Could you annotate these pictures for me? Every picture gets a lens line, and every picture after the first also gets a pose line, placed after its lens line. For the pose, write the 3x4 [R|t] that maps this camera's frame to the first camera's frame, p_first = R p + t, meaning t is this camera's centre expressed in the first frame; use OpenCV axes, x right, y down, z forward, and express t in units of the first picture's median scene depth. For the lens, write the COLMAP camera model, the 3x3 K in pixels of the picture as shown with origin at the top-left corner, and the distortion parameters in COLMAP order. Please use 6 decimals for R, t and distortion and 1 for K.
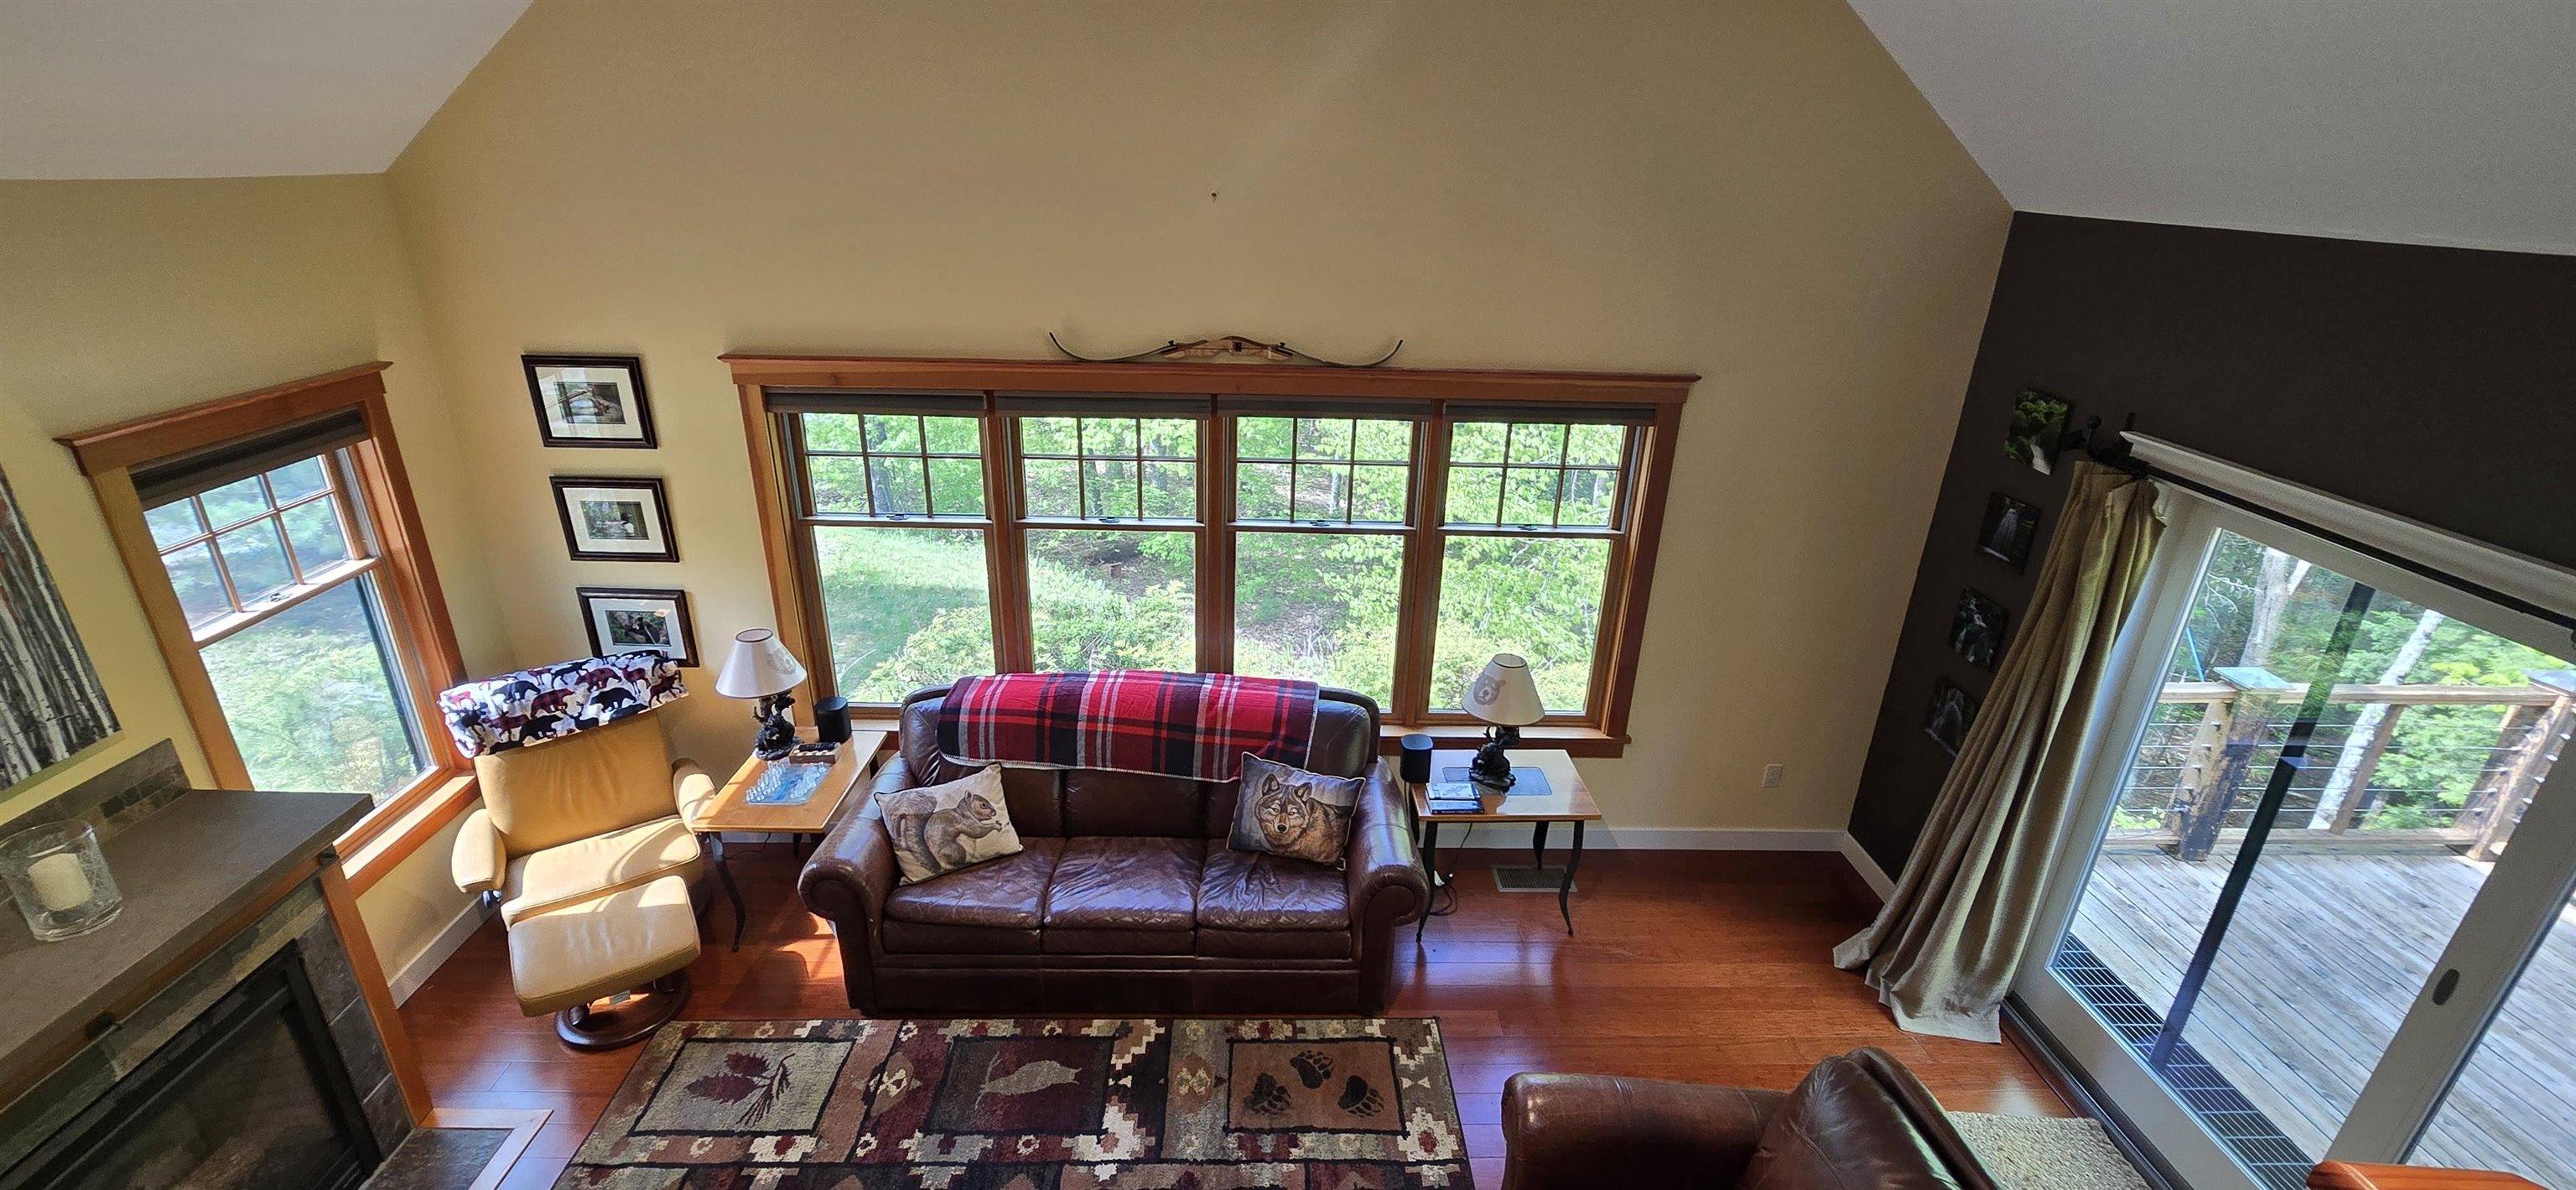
lens RADIAL K [[1073.5, 0, 1275.5], [0, 1073.5, 599.1], [0, 0, 1]] dist [-0.000442, 0.000360]
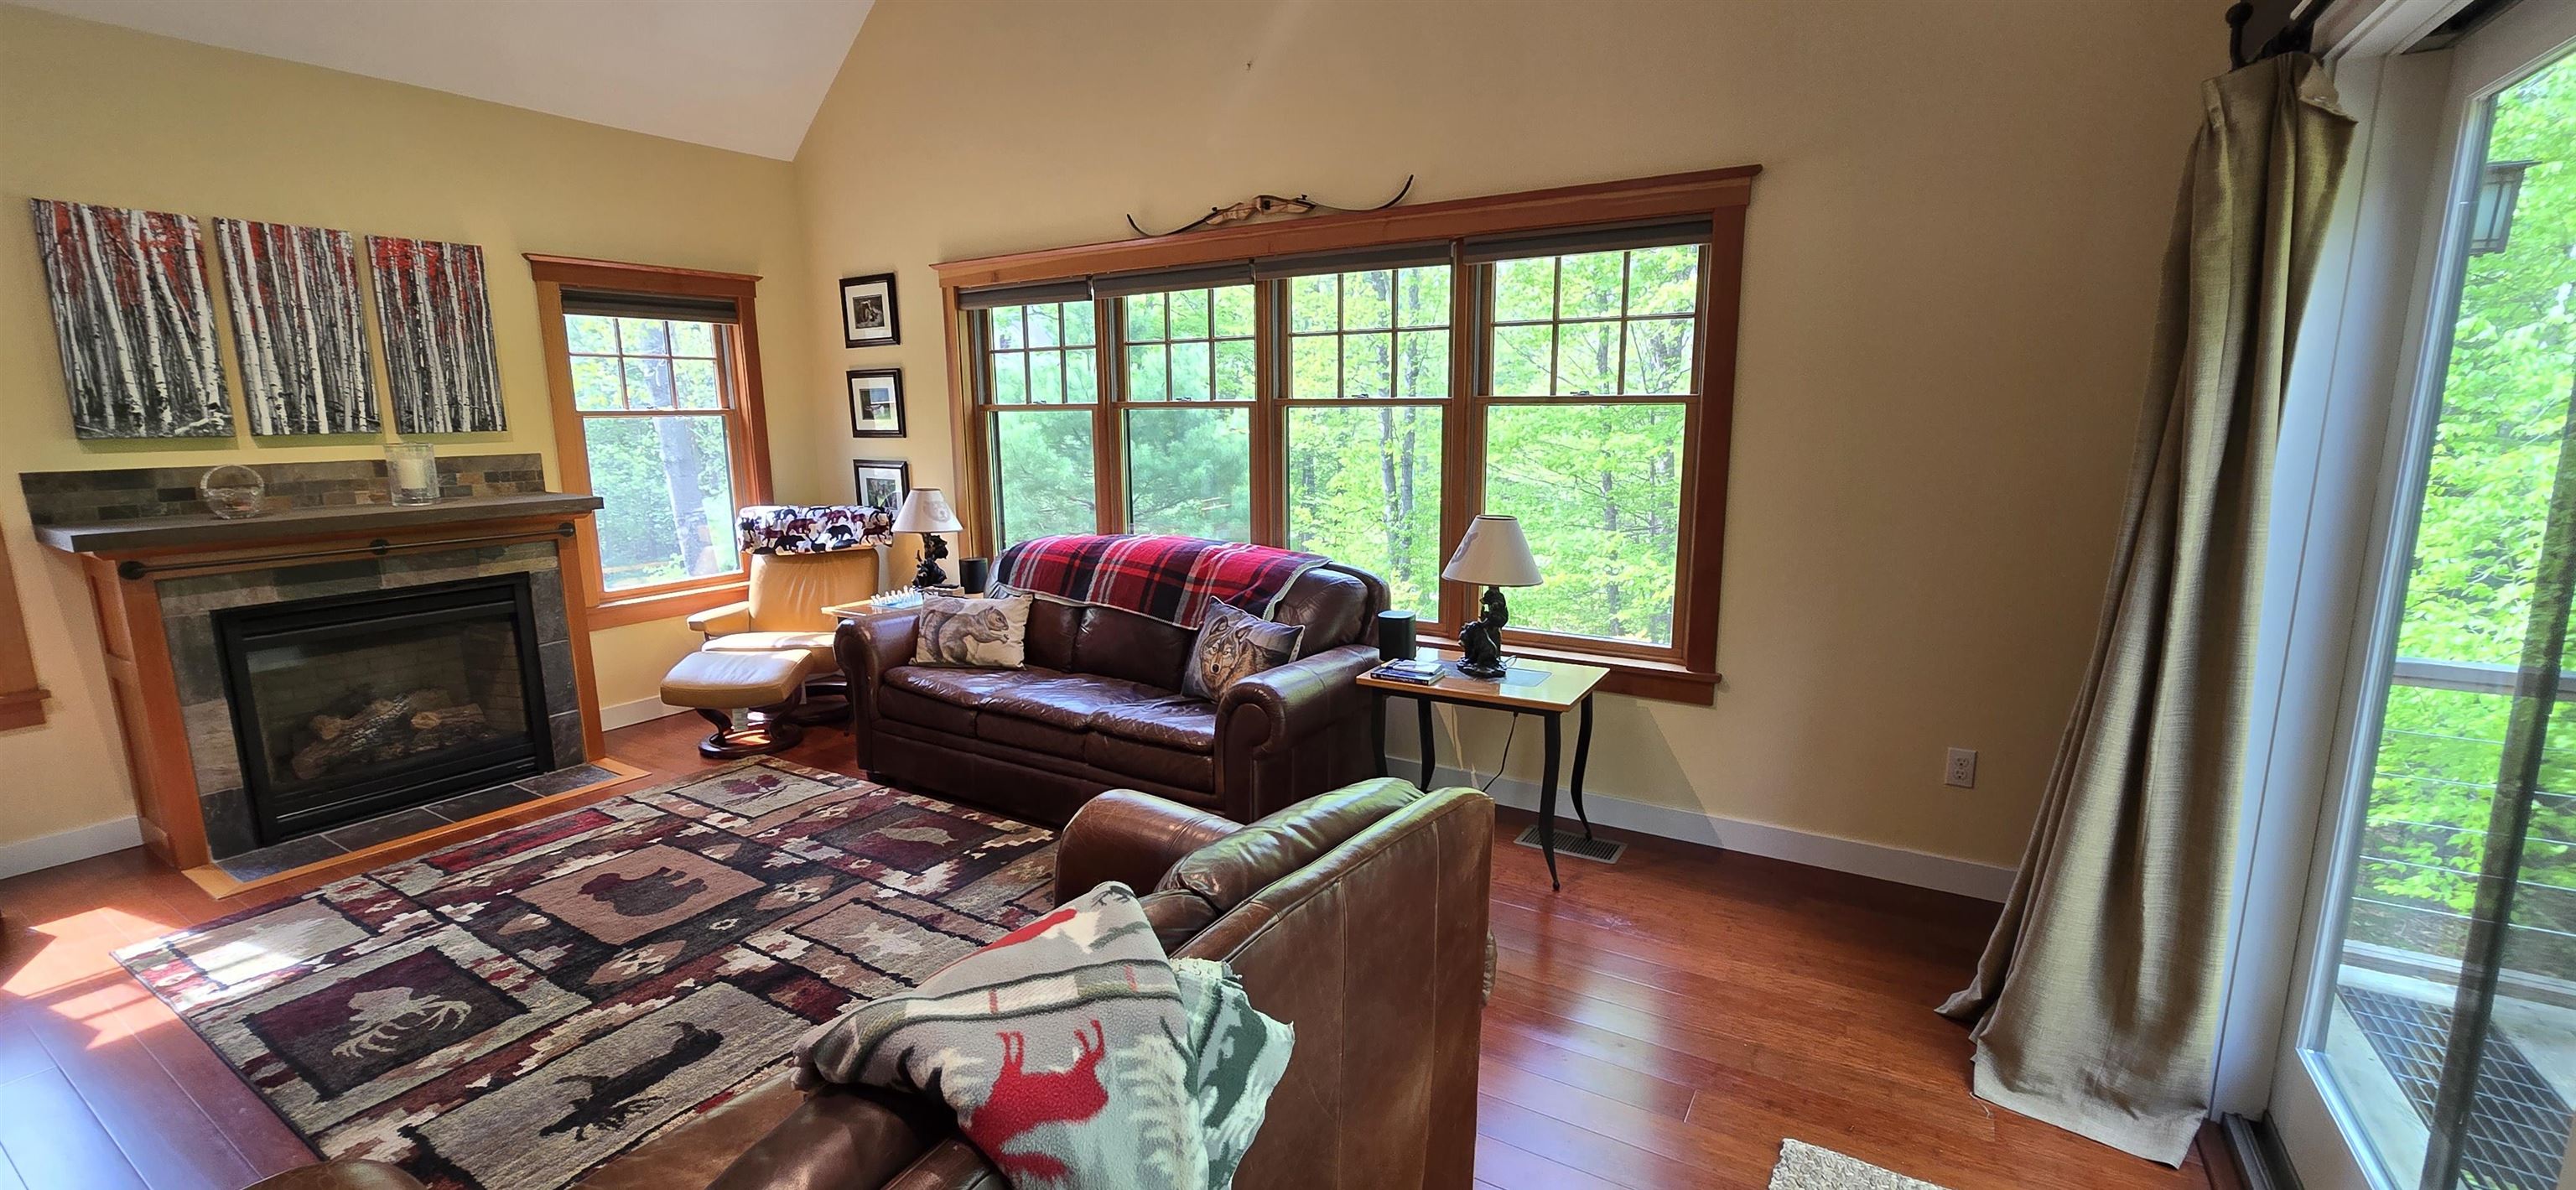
lens RADIAL K [[1064.9, 0, 1266.6], [0, 1064.9, 593.4], [0, 0, 1]] dist [0.000134, 0.000453]
pose [[0.831025, 0.062663, -0.552694, 0.552488], [-0.182817, 0.969203, -0.164995, 0.295382], [0.525334, 0.238157, 0.816888, 0.249032]]
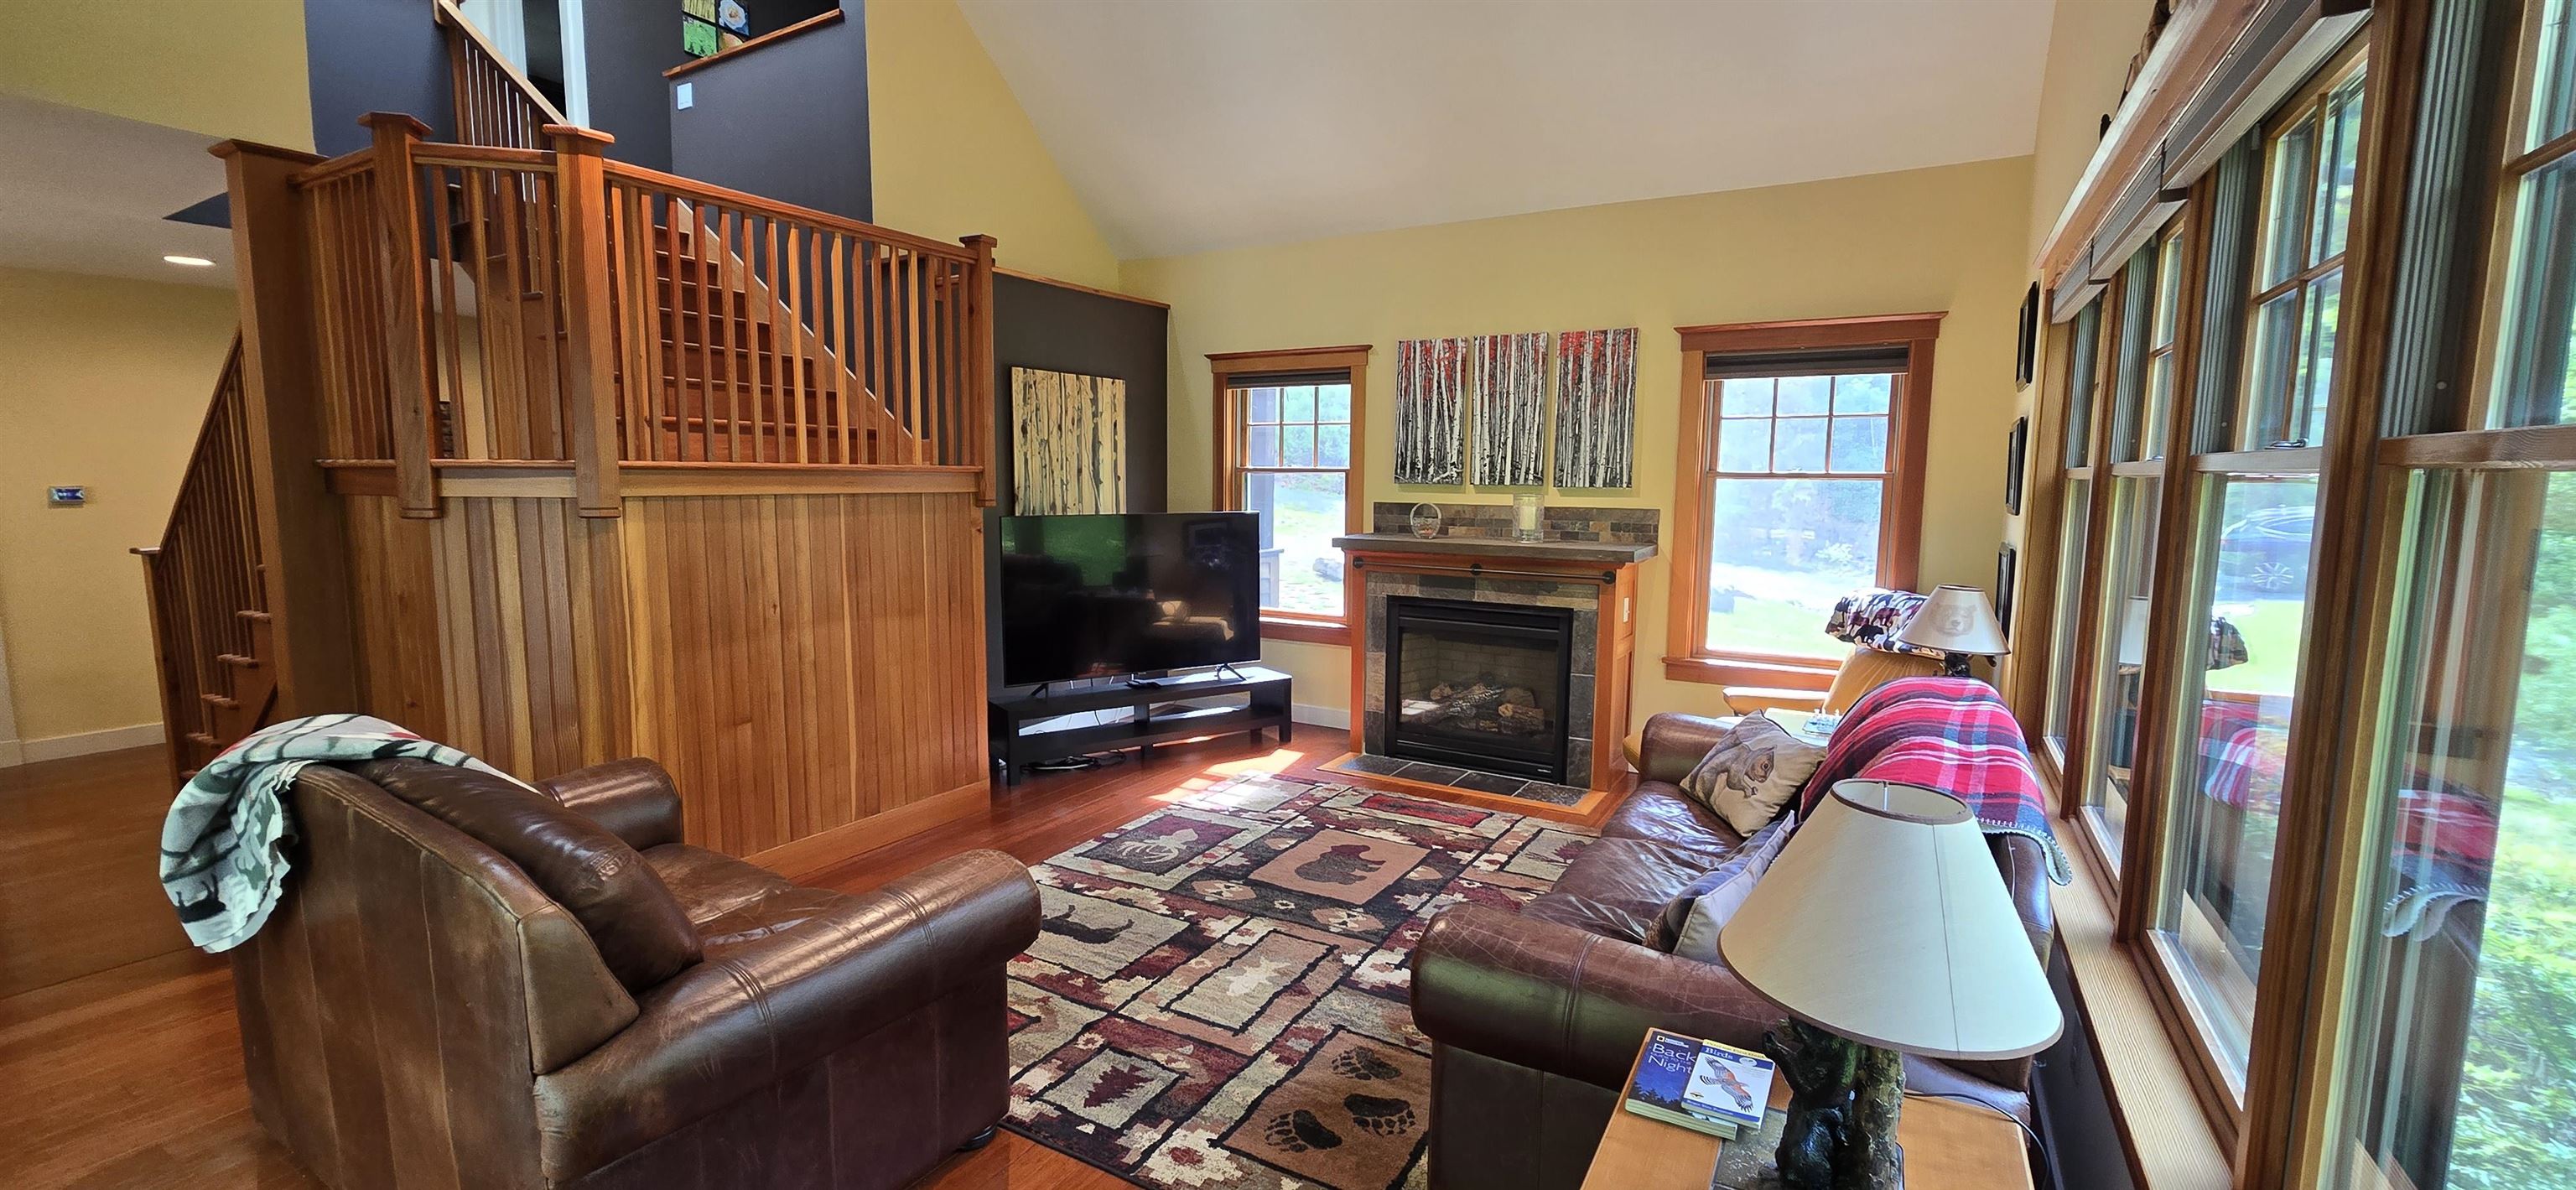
lens RADIAL K [[1060.0, 0, 1277.4], [0, 1060.0, 593.9], [0, 0, 1]] dist [-0.000809, -0.000029]
pose [[-0.527389, 0.065779, -0.847074, 0.556622], [-0.346875, 0.893451, 0.285346, -0.016100], [0.775589, 0.444317, -0.448379, 1.013753]]
